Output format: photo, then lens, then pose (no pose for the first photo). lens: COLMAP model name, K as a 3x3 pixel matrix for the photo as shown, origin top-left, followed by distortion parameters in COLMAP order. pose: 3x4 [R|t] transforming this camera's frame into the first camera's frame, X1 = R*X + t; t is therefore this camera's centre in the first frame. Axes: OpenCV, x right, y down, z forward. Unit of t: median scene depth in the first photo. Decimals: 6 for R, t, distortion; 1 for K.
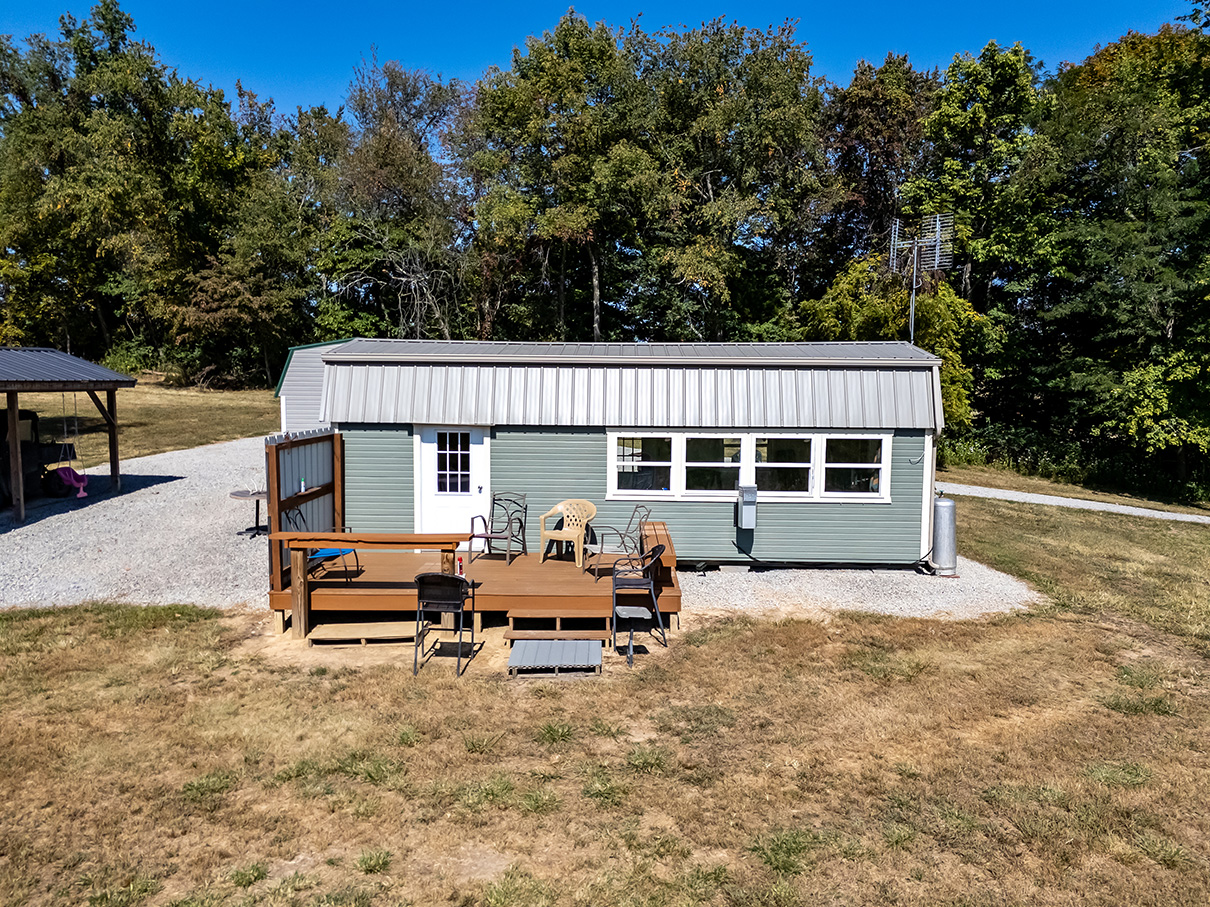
lens RADIAL K [[887.0, 0, 607.6], [0, 887.0, 458.4], [0, 0, 1]] dist [0.060523, -0.048137]
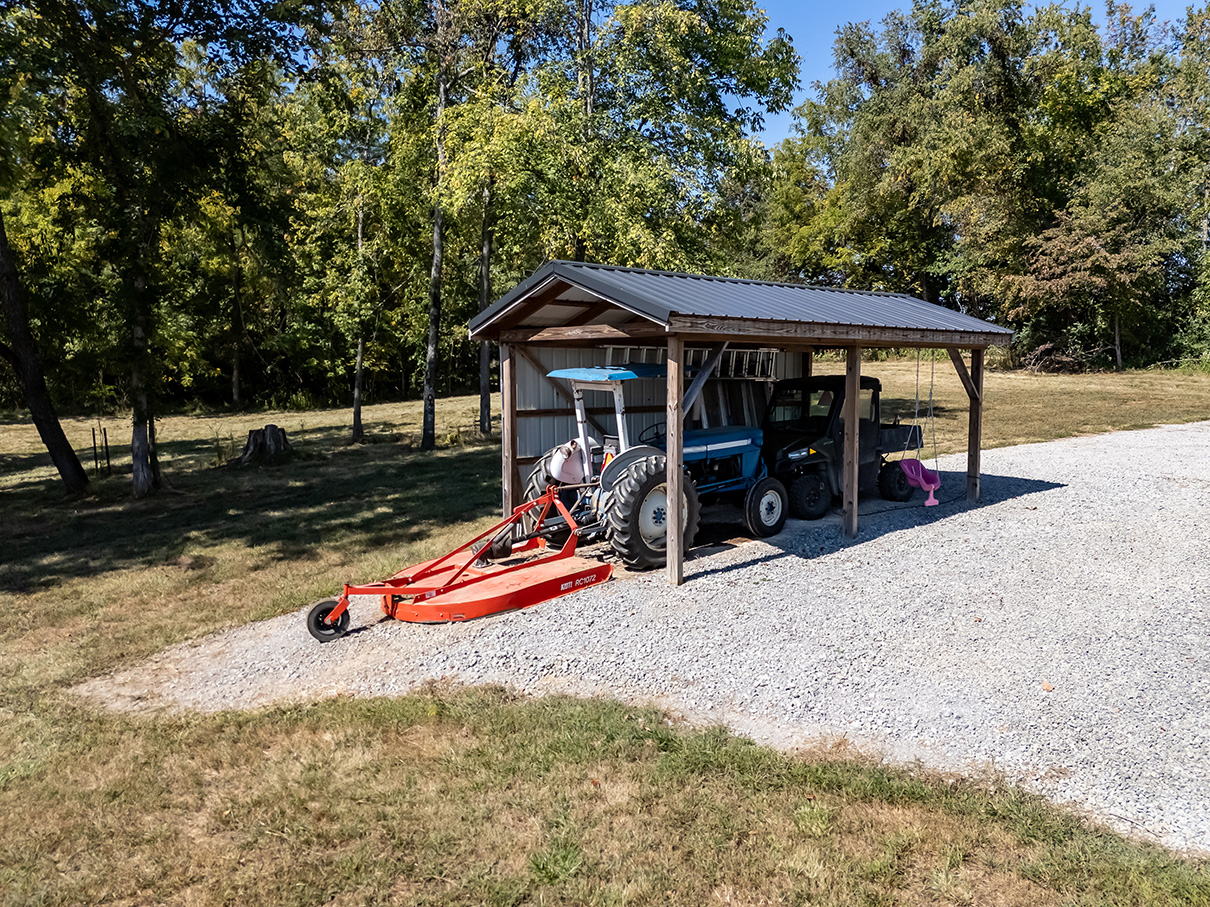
lens RADIAL K [[887.0, 0, 607.5], [0, 887.0, 456.5], [0, 0, 1]] dist [0.060523, -0.048137]
pose [[0.672147, 0.066233, -0.737450, -0.164529], [-0.063050, 0.997493, 0.032122, 0.000313], [0.737729, 0.024906, 0.674638, 0.238428]]
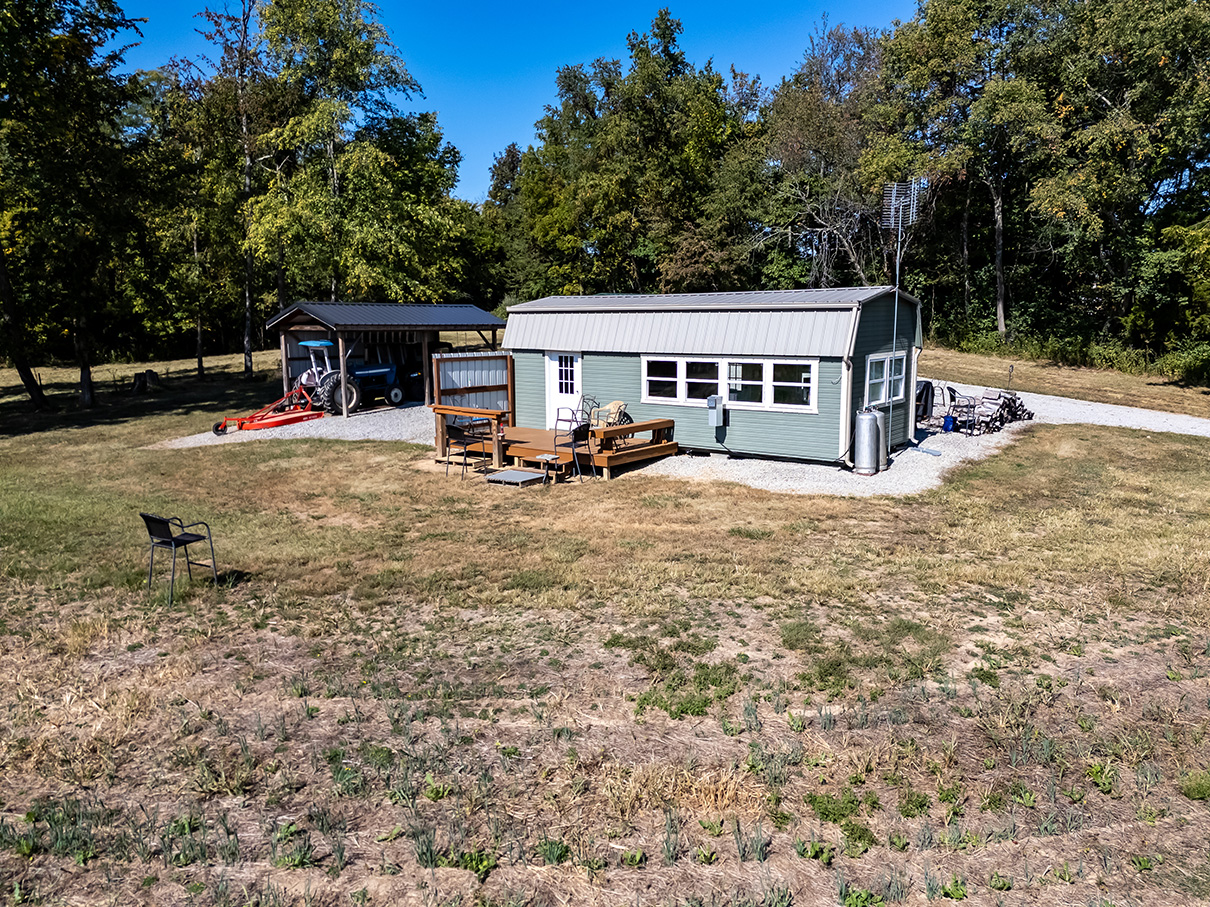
lens RADIAL K [[887.0, 0, 608.6], [0, 887.0, 456.8], [0, 0, 1]] dist [0.060523, -0.048137]
pose [[0.798485, 0.082138, -0.596386, 0.395509], [-0.043406, 0.995925, 0.079050, 0.010540], [0.600448, -0.037233, 0.798796, -0.105206]]
